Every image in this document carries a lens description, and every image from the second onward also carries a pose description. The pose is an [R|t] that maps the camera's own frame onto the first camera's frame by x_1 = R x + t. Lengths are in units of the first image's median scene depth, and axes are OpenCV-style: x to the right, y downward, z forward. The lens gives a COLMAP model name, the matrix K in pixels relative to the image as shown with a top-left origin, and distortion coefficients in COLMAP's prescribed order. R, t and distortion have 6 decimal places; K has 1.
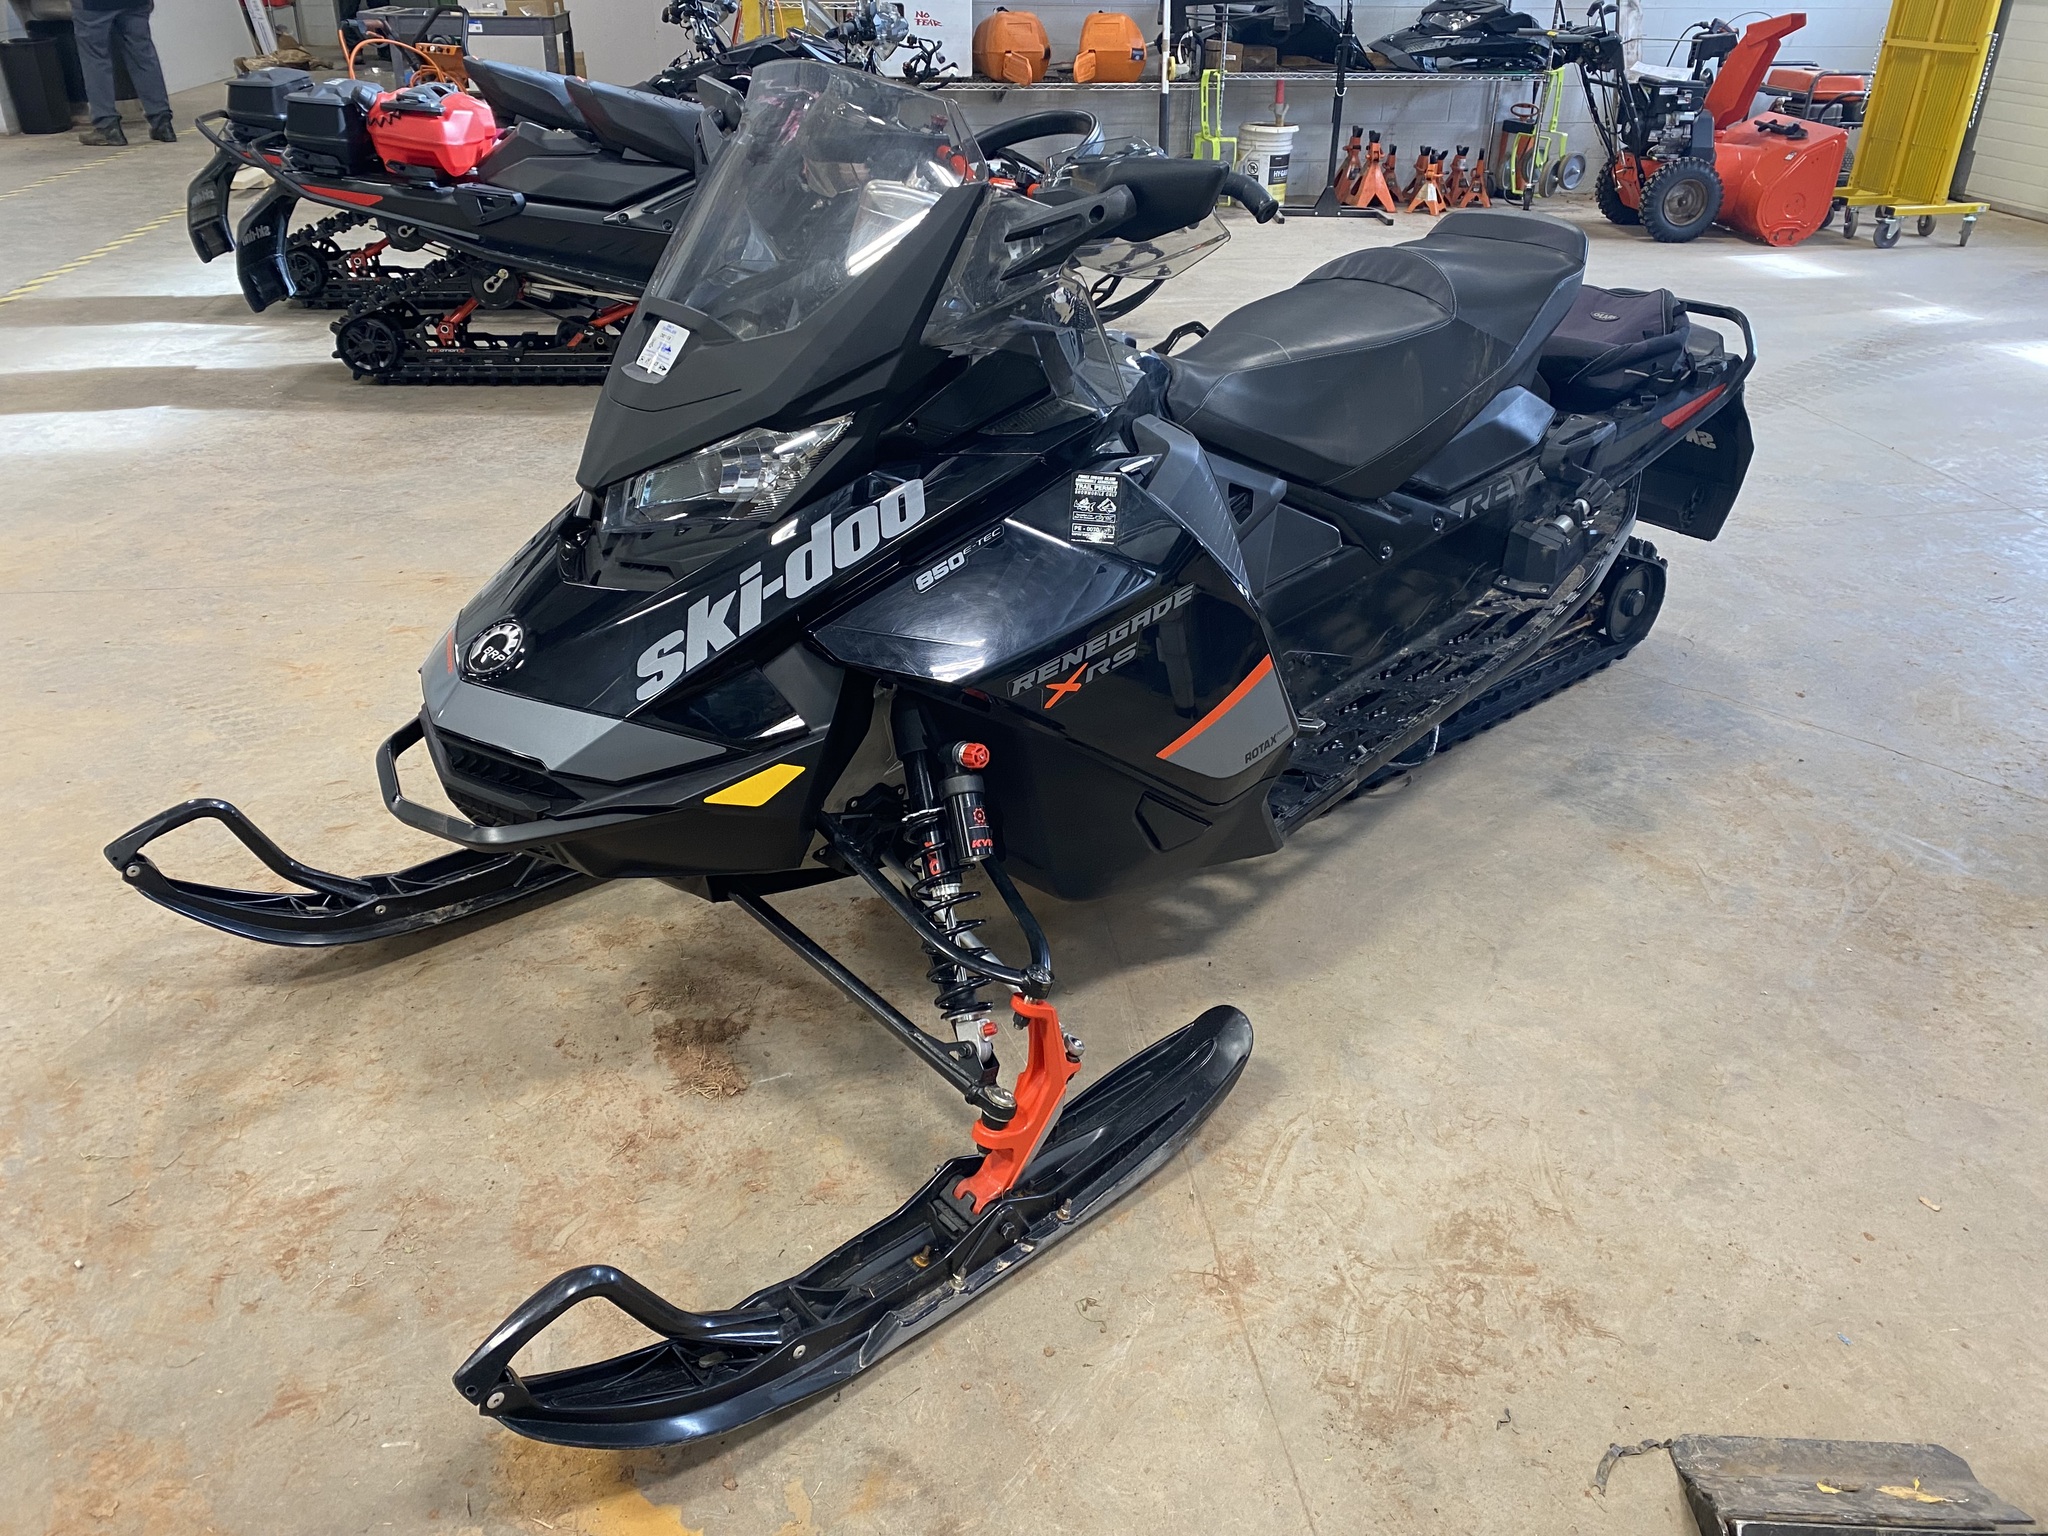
lens RADIAL K [[1562.1, 0, 1017.9], [0, 1562.1, 740.9], [0, 0, 1]] dist [0.023136, -0.010720]
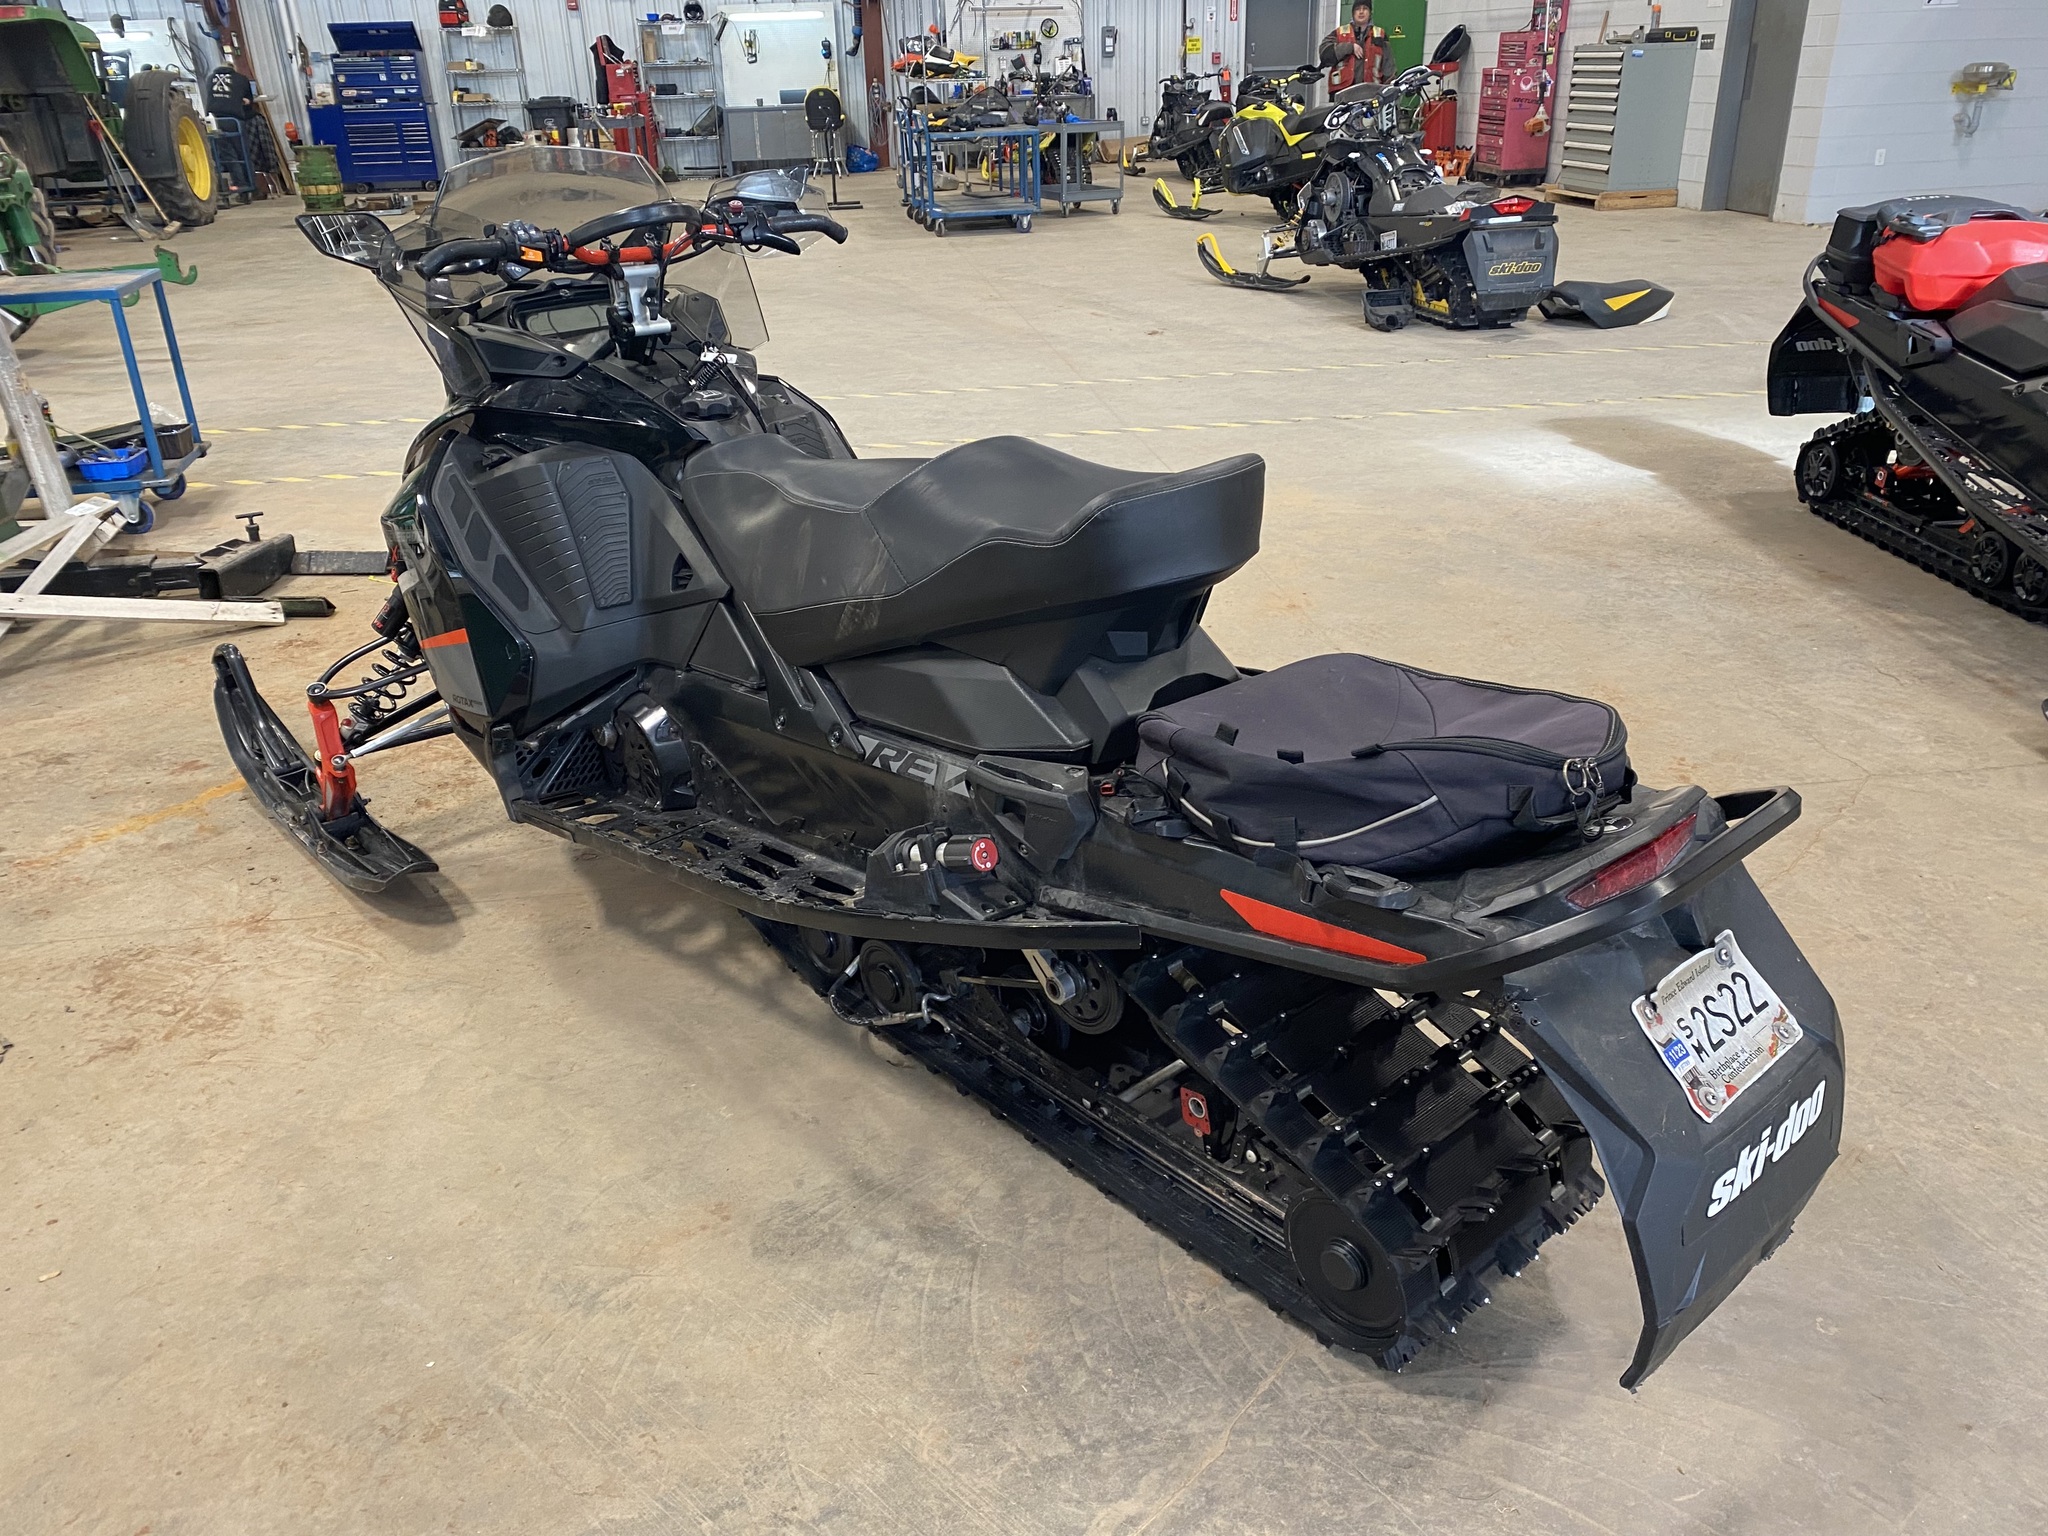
lens RADIAL K [[1554.3, 0, 991.6], [0, 1554.3, 766.8], [0, 0, 1]] dist [0.030625, -0.024148]
pose [[-0.021191, 0.400373, -0.916107, 0.555705], [-0.434470, 0.821580, 0.369111, -0.252339], [0.900437, 0.405843, 0.156540, 0.510582]]
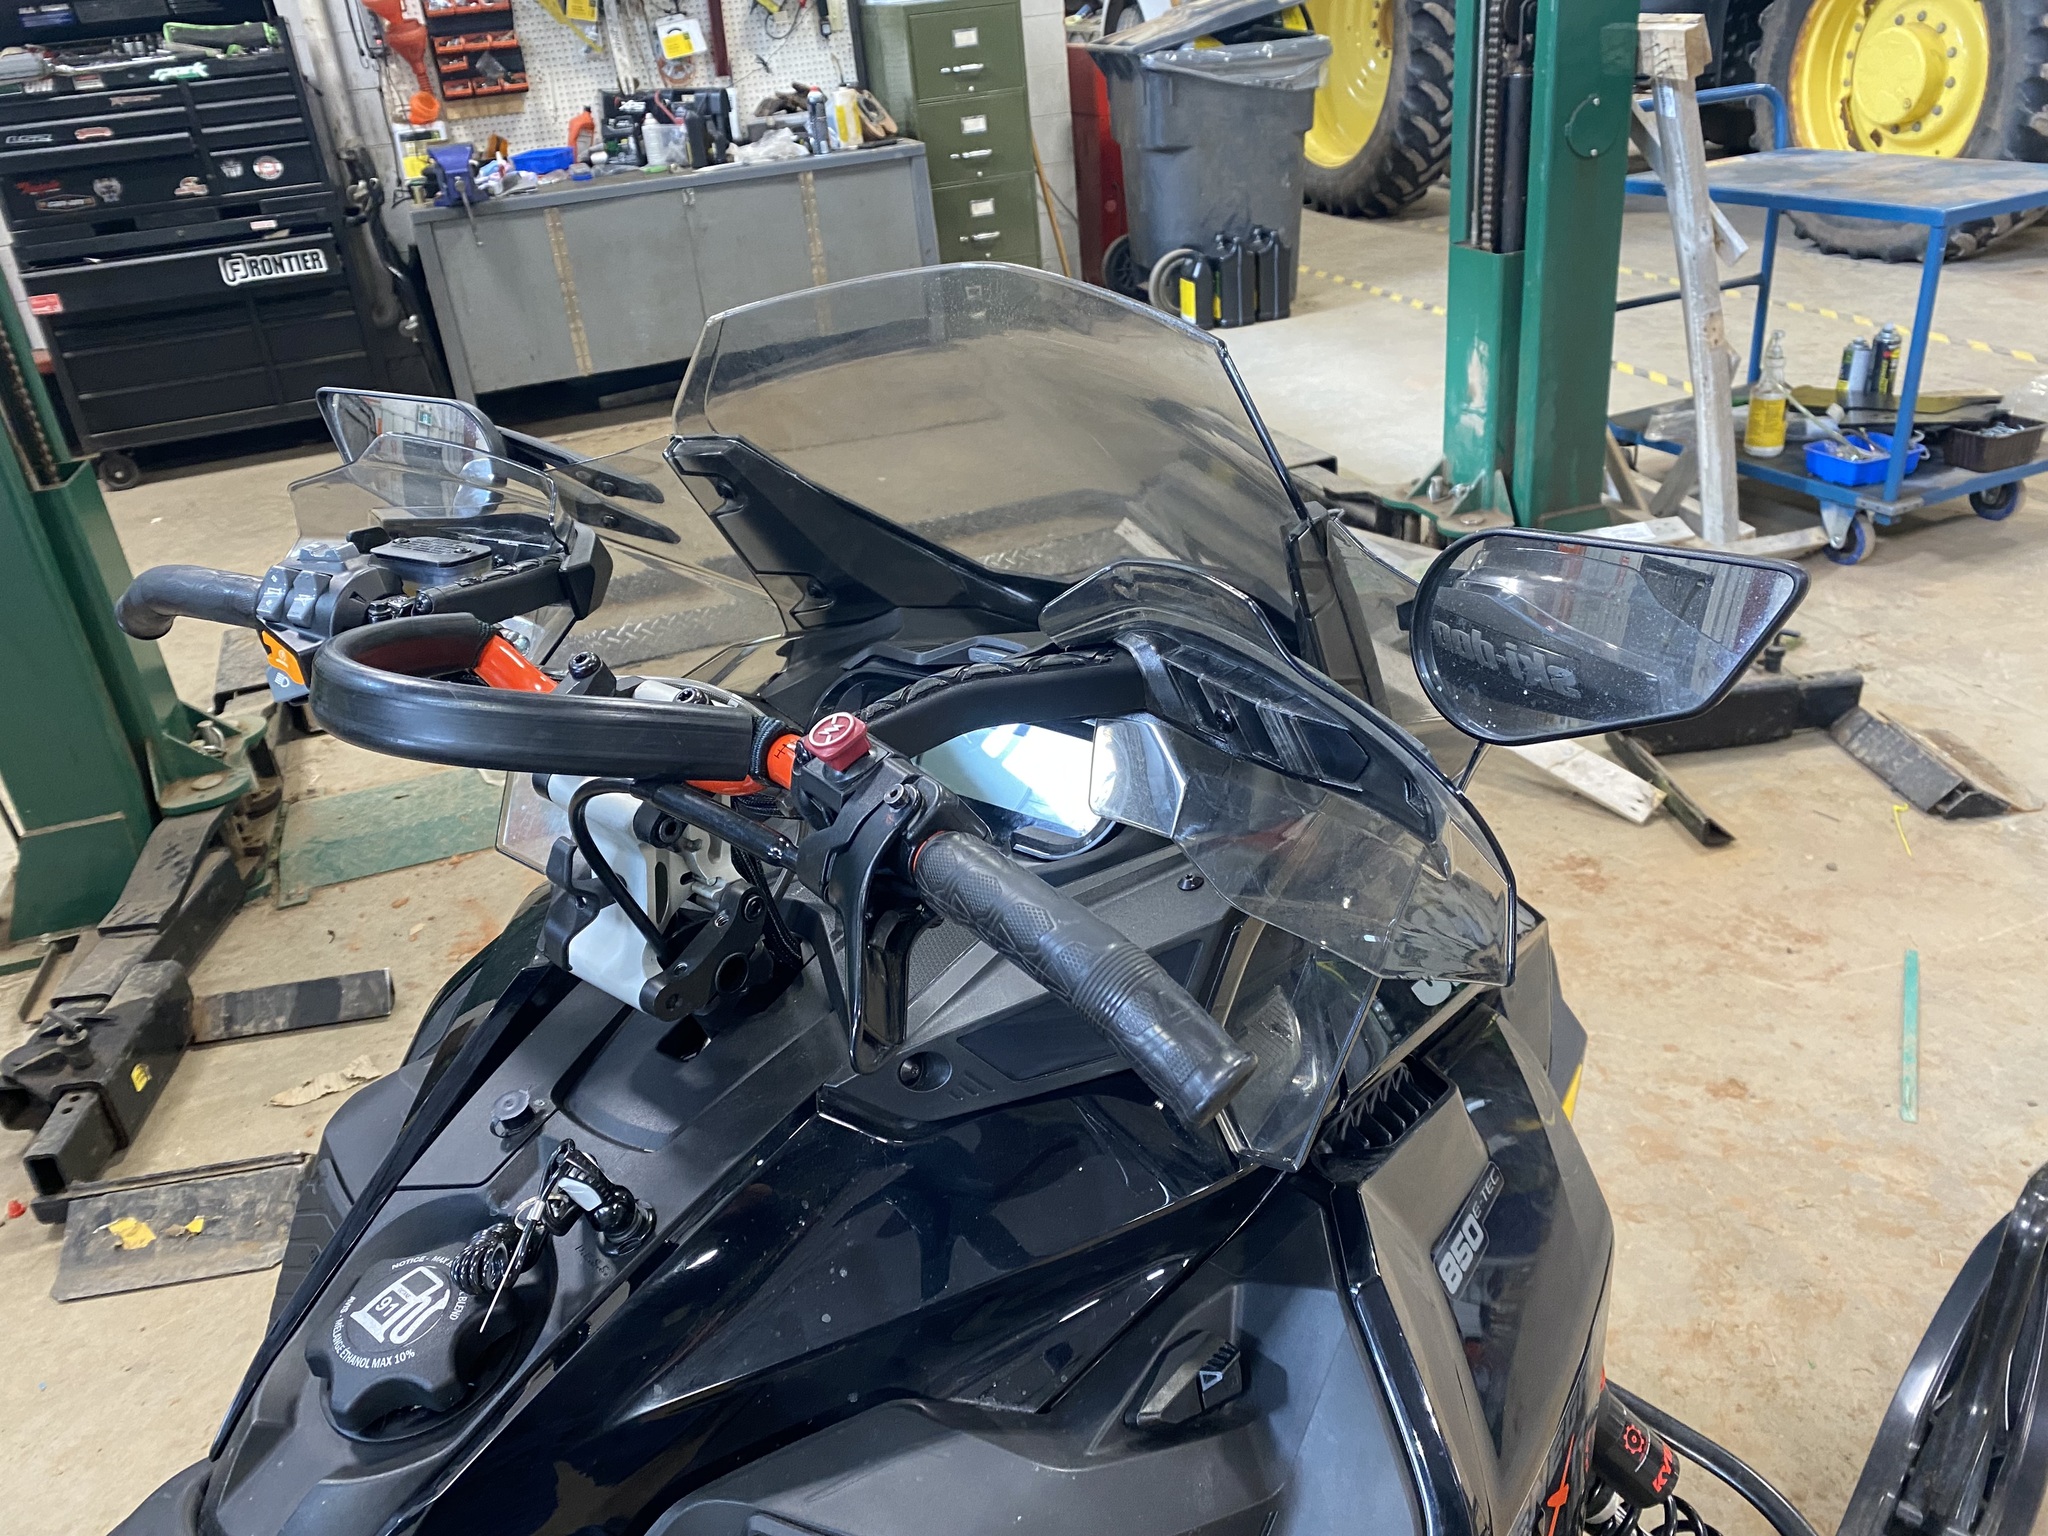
lens RADIAL K [[1553.2, 0, 1010.4], [0, 1553.2, 742.7], [0, 0, 1]] dist [0.030123, -0.027539]
pose [[-0.984509, 0.138008, -0.108145, -0.023943], [-0.005596, 0.591751, 0.806102, -0.267206], [0.175243, 0.794220, -0.581812, 0.507699]]
